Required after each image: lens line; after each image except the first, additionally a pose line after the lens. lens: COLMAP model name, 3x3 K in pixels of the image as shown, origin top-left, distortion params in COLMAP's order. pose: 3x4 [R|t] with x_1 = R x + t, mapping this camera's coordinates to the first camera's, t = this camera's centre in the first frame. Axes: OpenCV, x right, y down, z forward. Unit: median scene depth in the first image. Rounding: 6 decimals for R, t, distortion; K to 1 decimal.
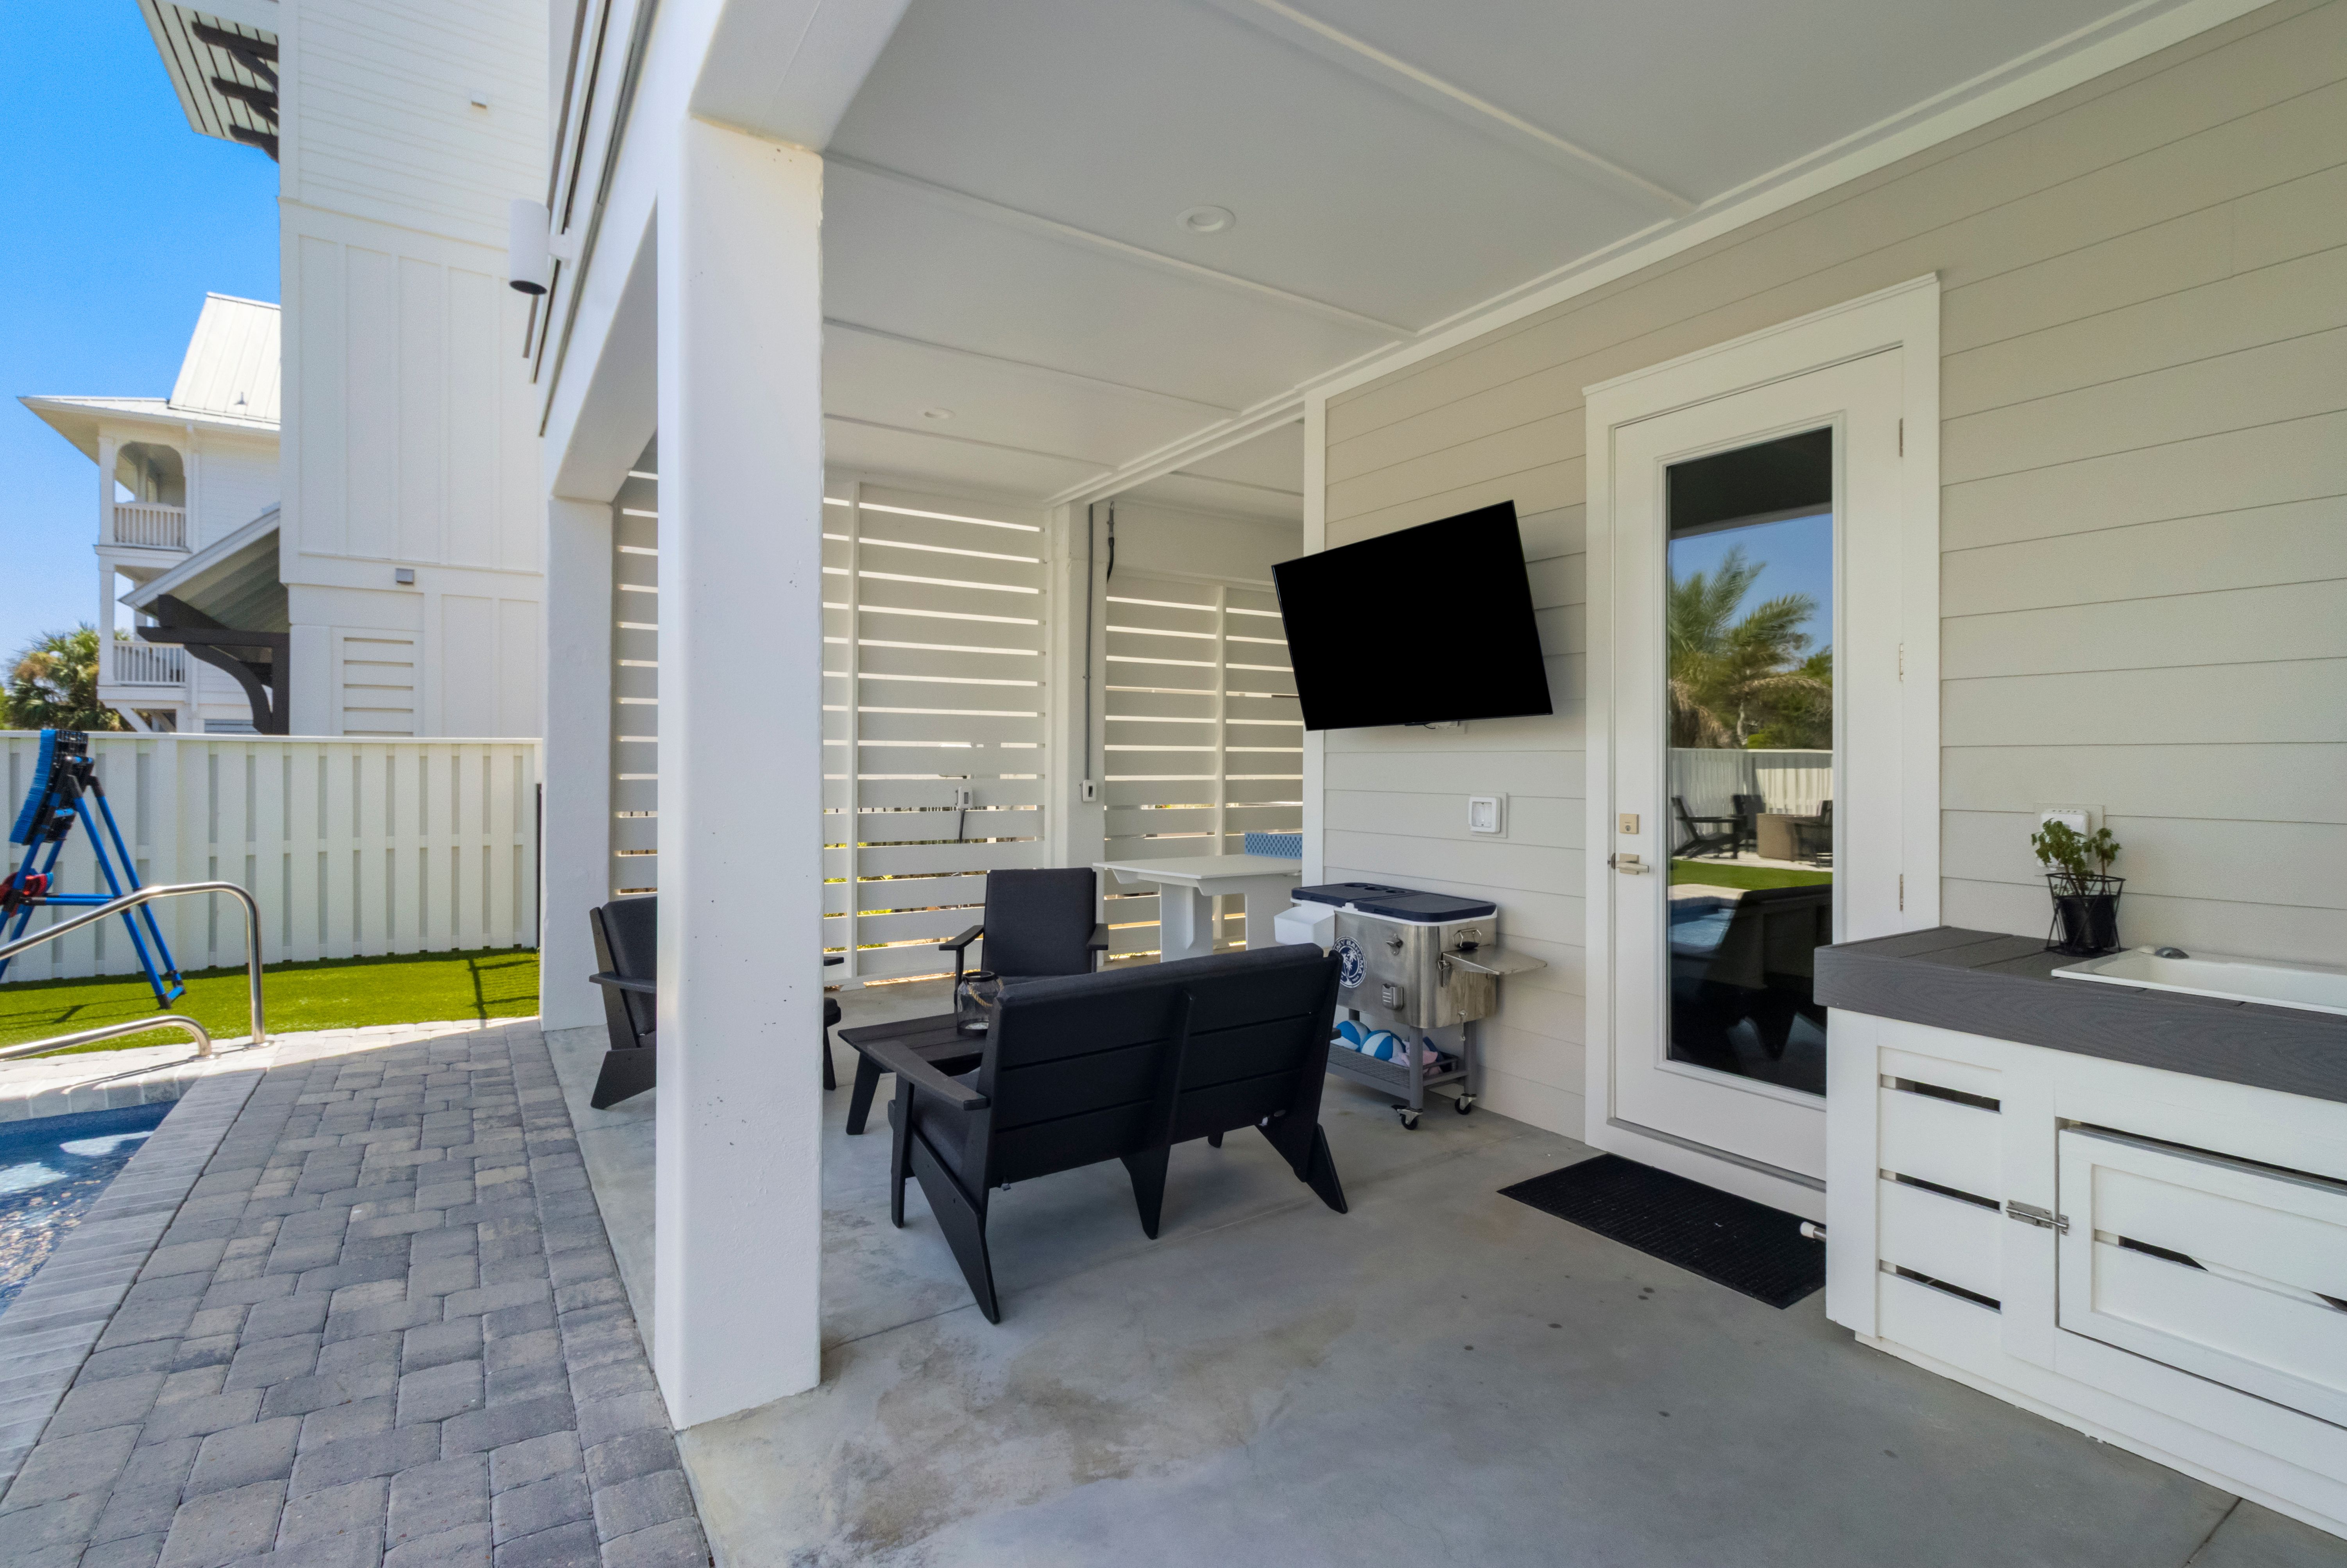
lens RADIAL K [[1085.2, 0, 1156.4], [0, 1085.2, 778.8], [0, 0, 1]] dist [0.004964, 0.000973]
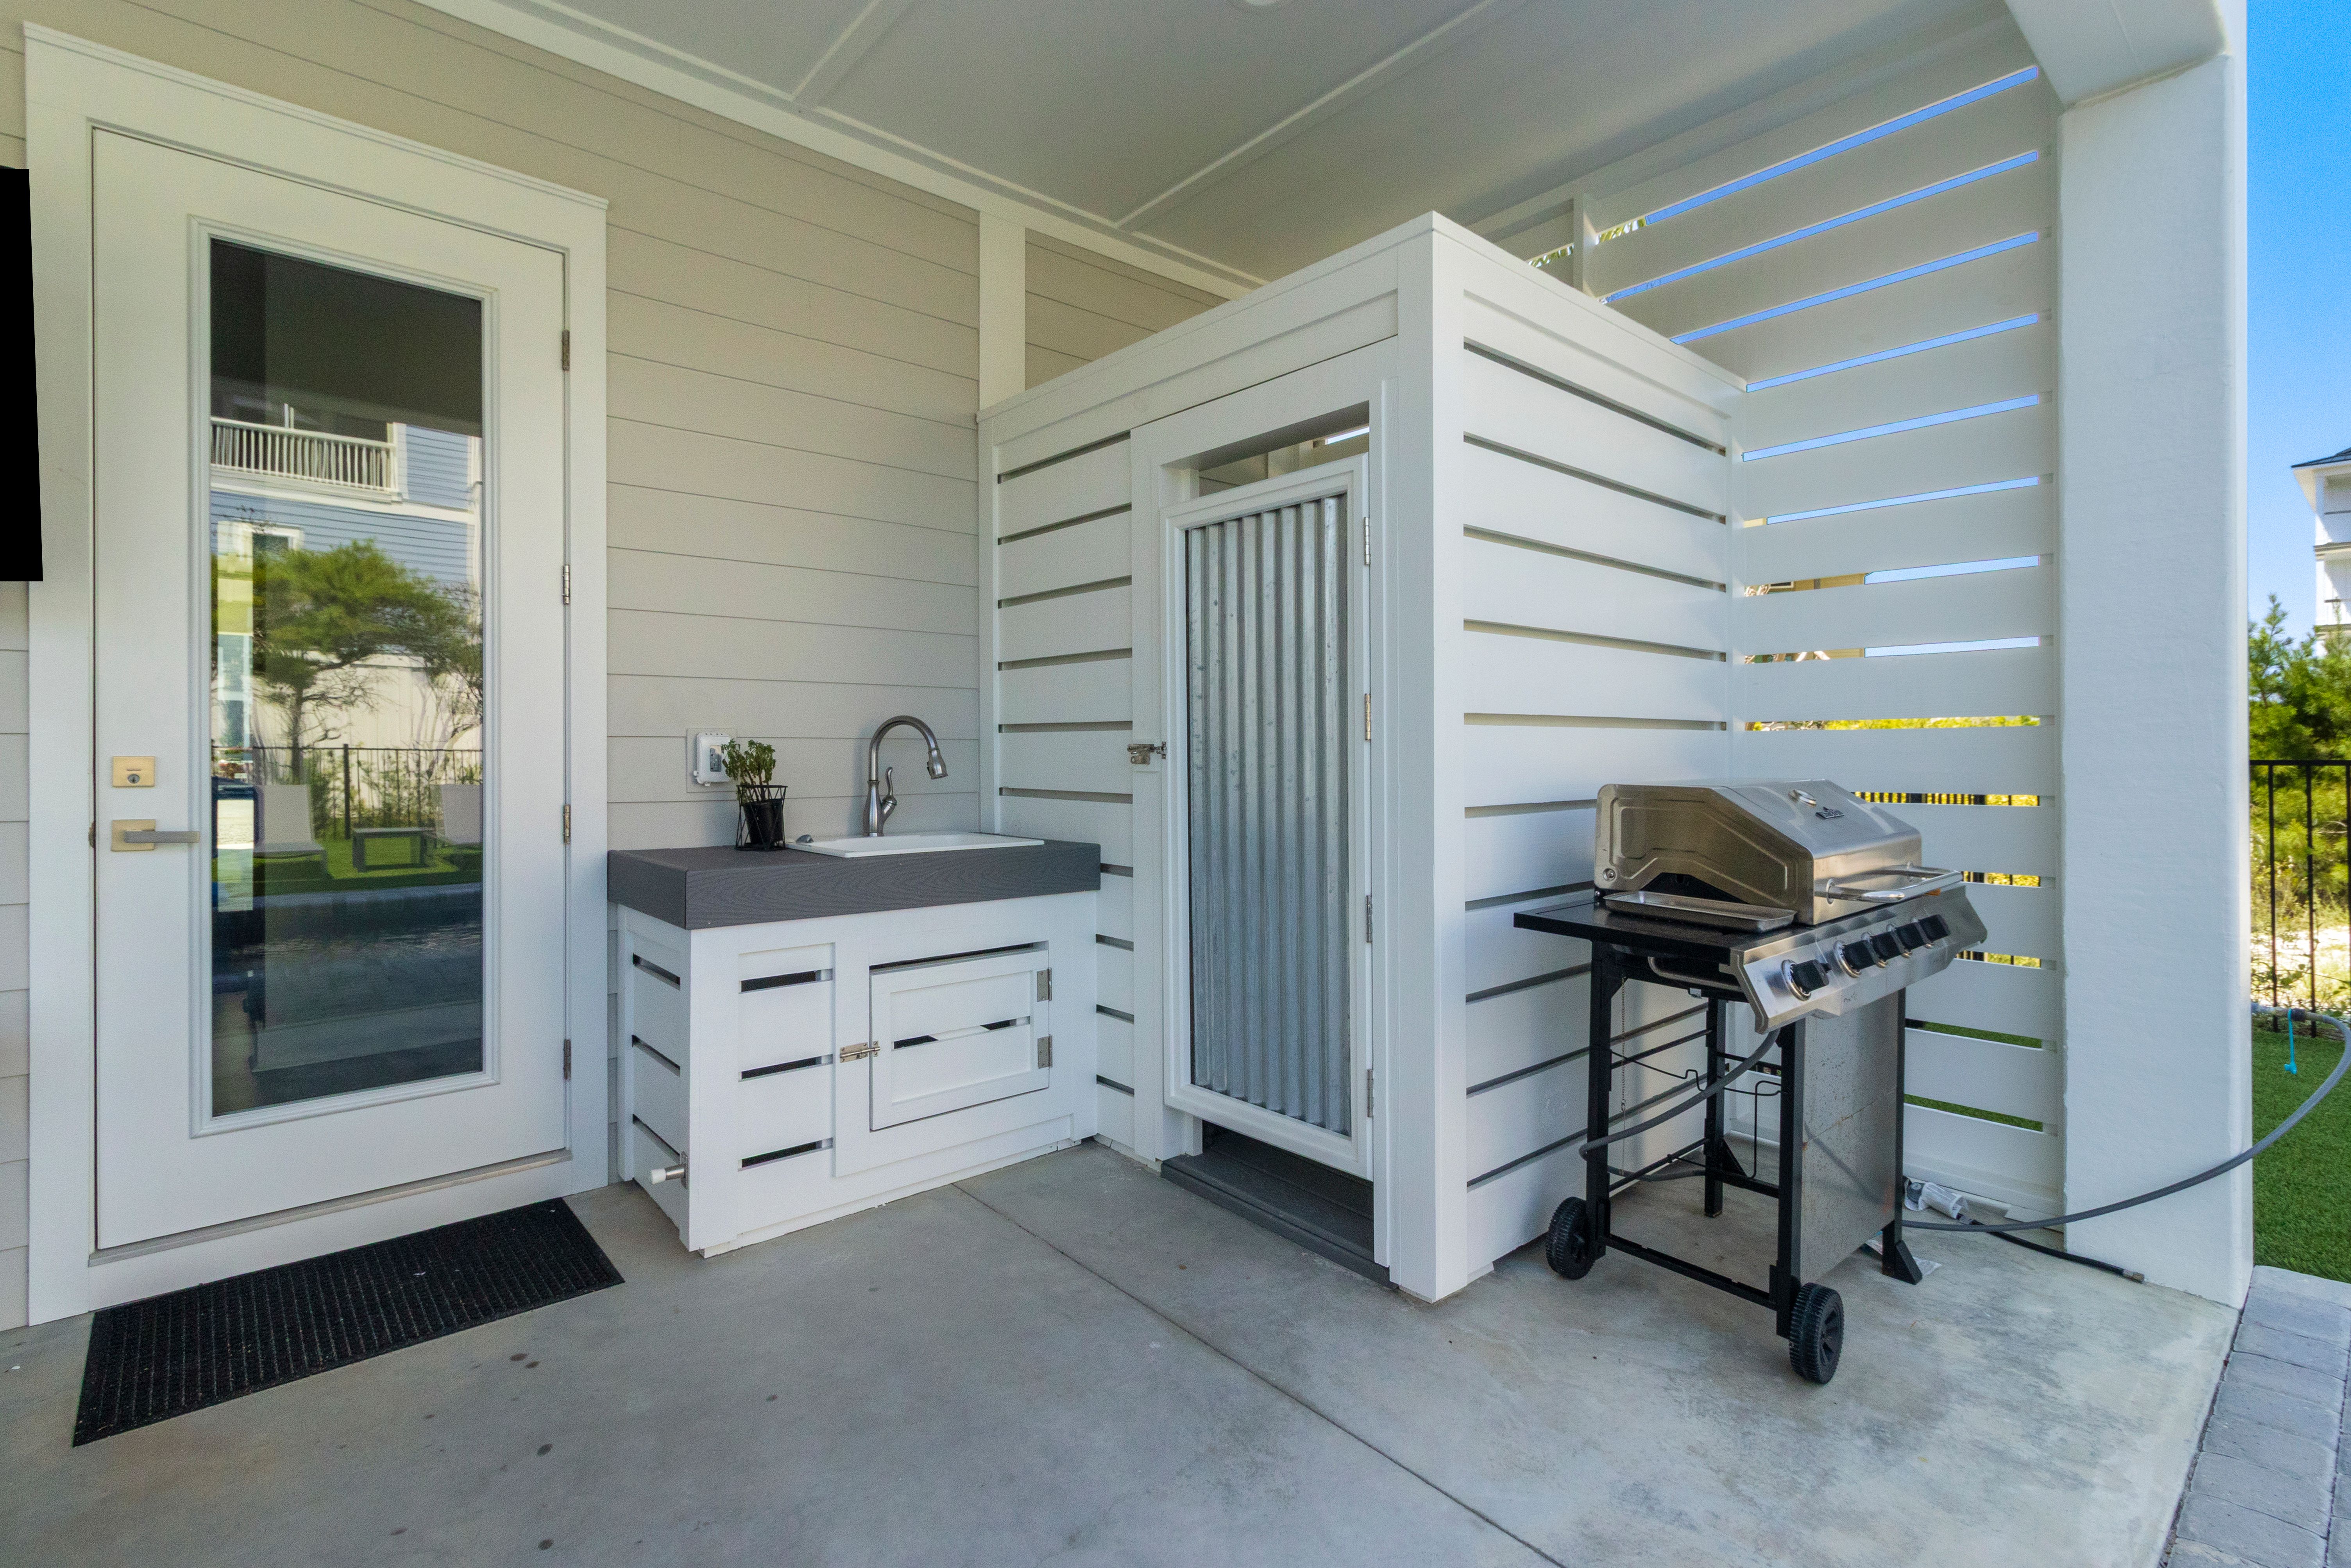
lens RADIAL K [[1087.1, 0, 1161.6], [0, 1087.1, 771.5], [0, 0, 1]] dist [0.004964, 0.000973]
pose [[-0.127336, -0.020915, 0.991639, -0.303400], [0.018619, 0.999551, 0.023473, 0.041243], [-0.991685, 0.021453, -0.126889, 0.542033]]
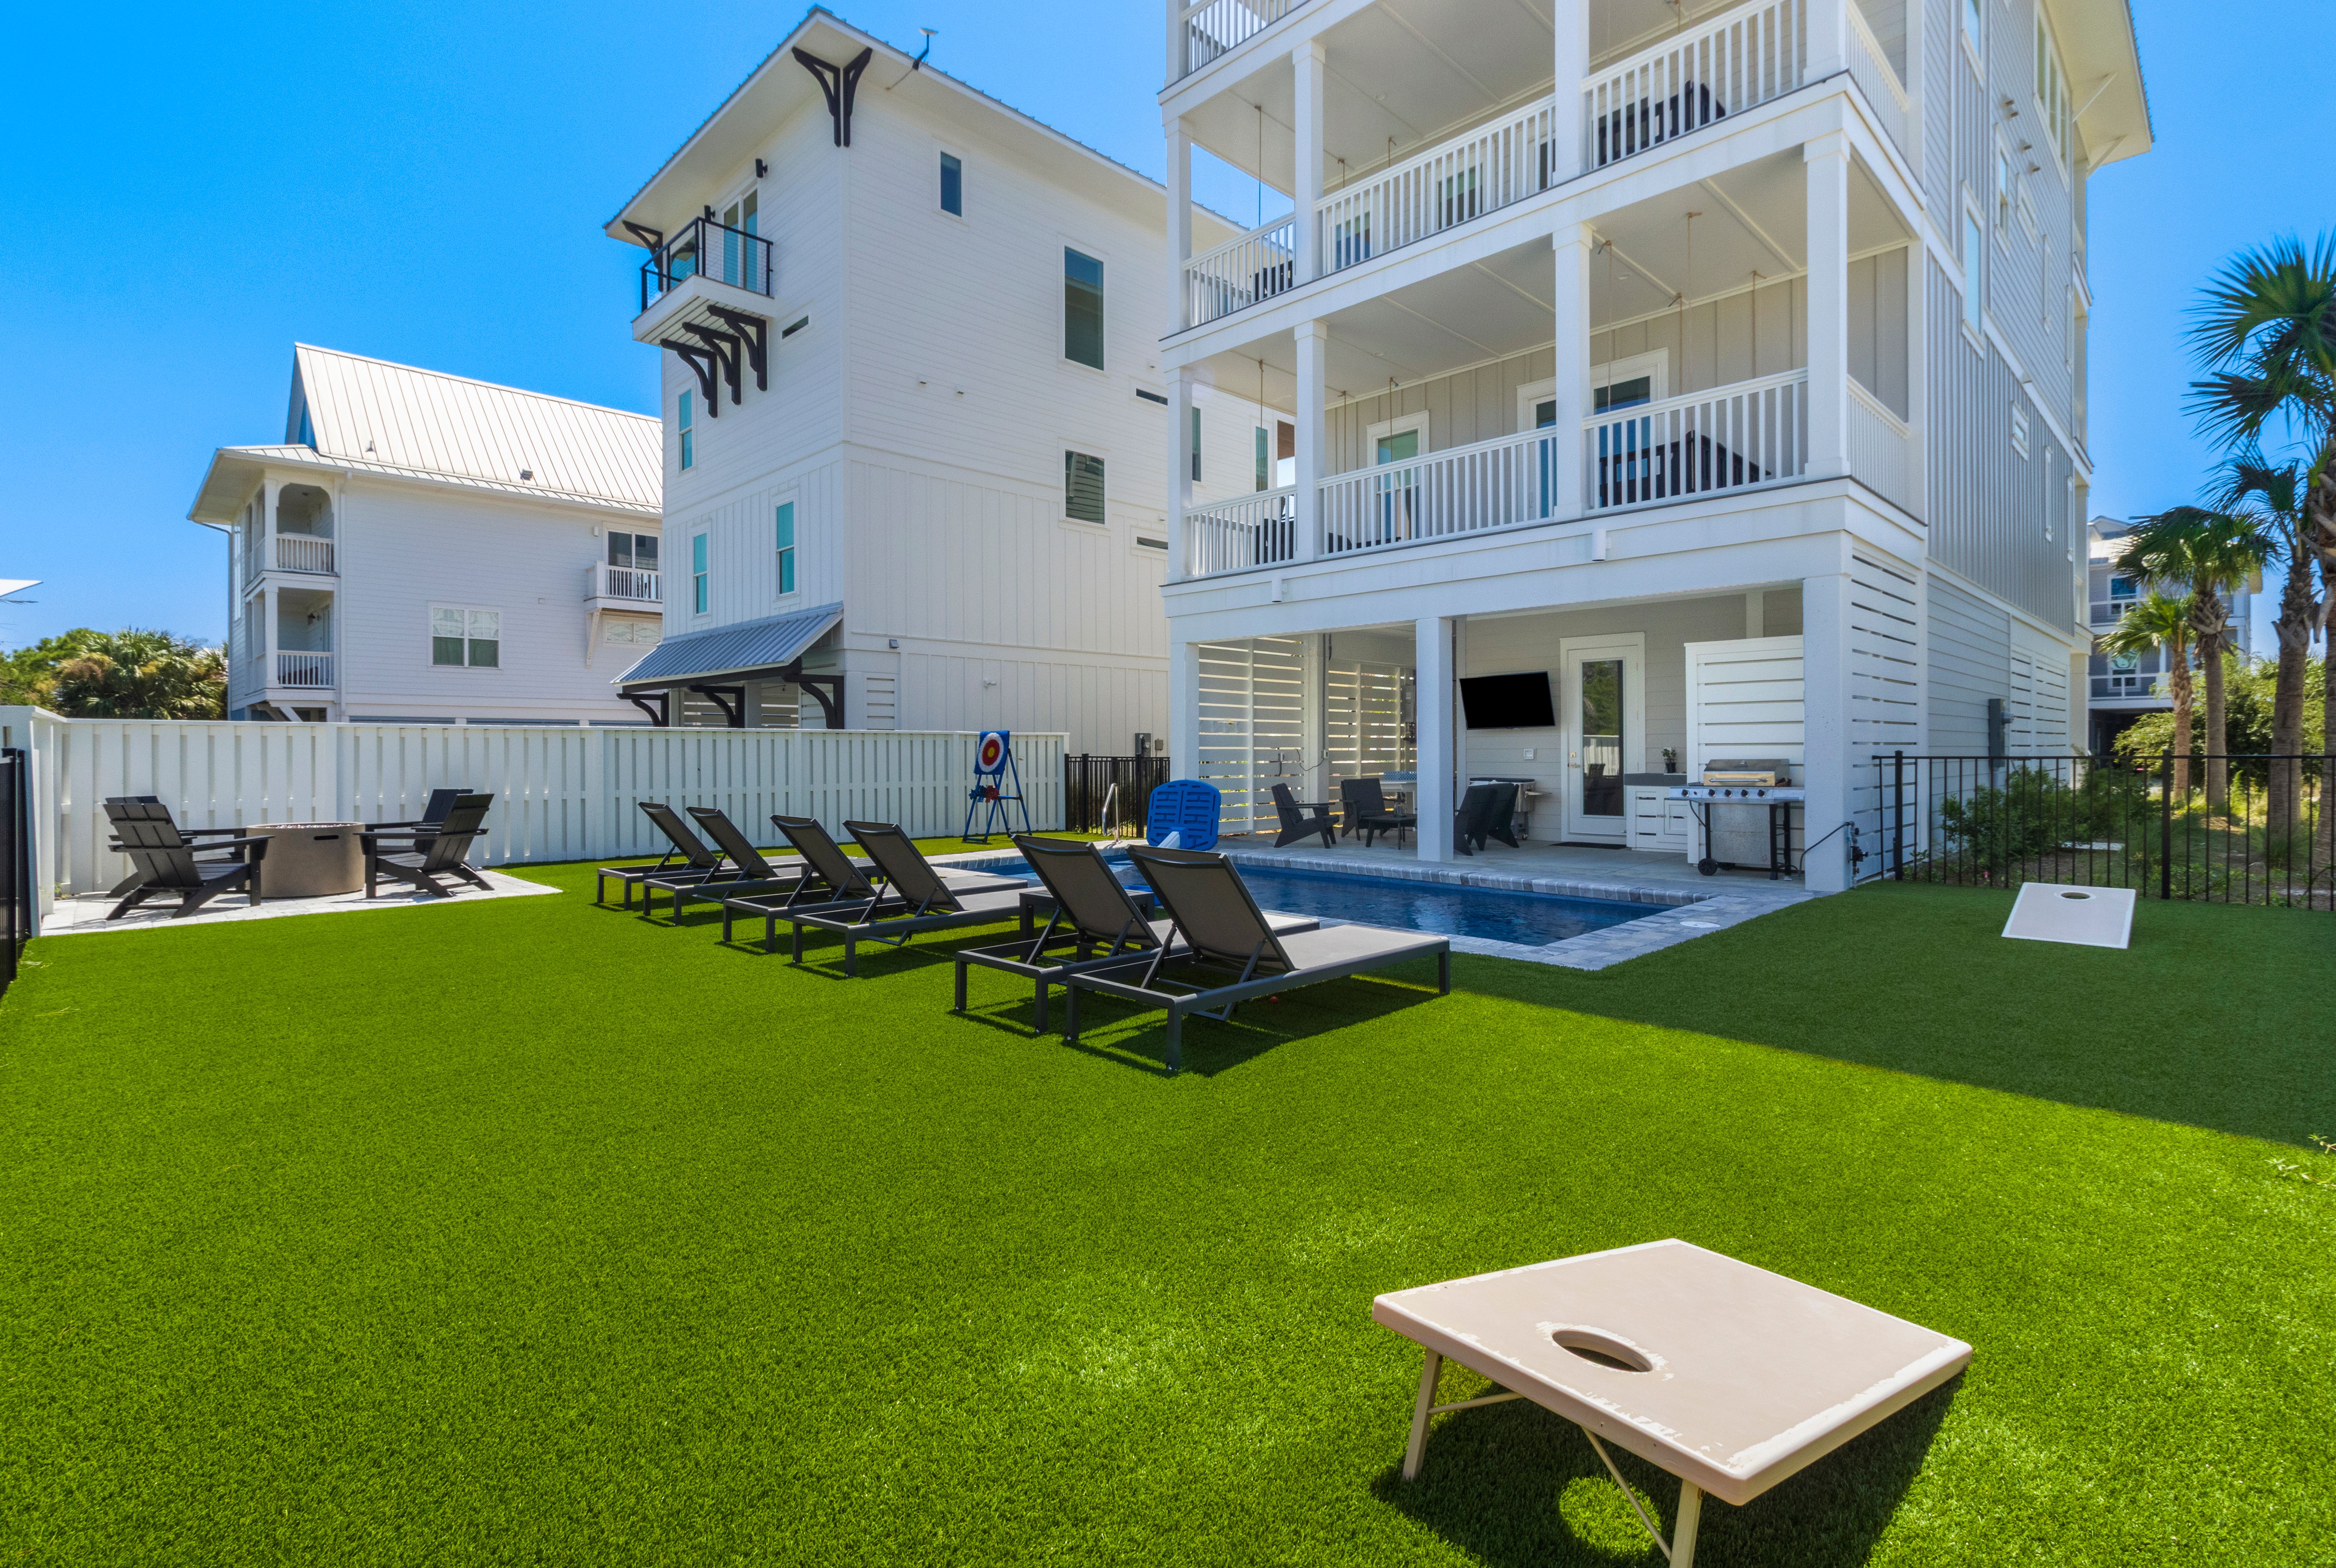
lens RADIAL K [[1090.9, 0, 1166.0], [0, 1090.9, 763.9], [0, 0, 1]] dist [0.003044, 0.000020]
pose [[0.980082, -0.005848, 0.198506, -1.951021], [0.007672, 0.999935, -0.008424, 0.105237], [-0.198444, 0.009779, 0.980063, -2.786635]]
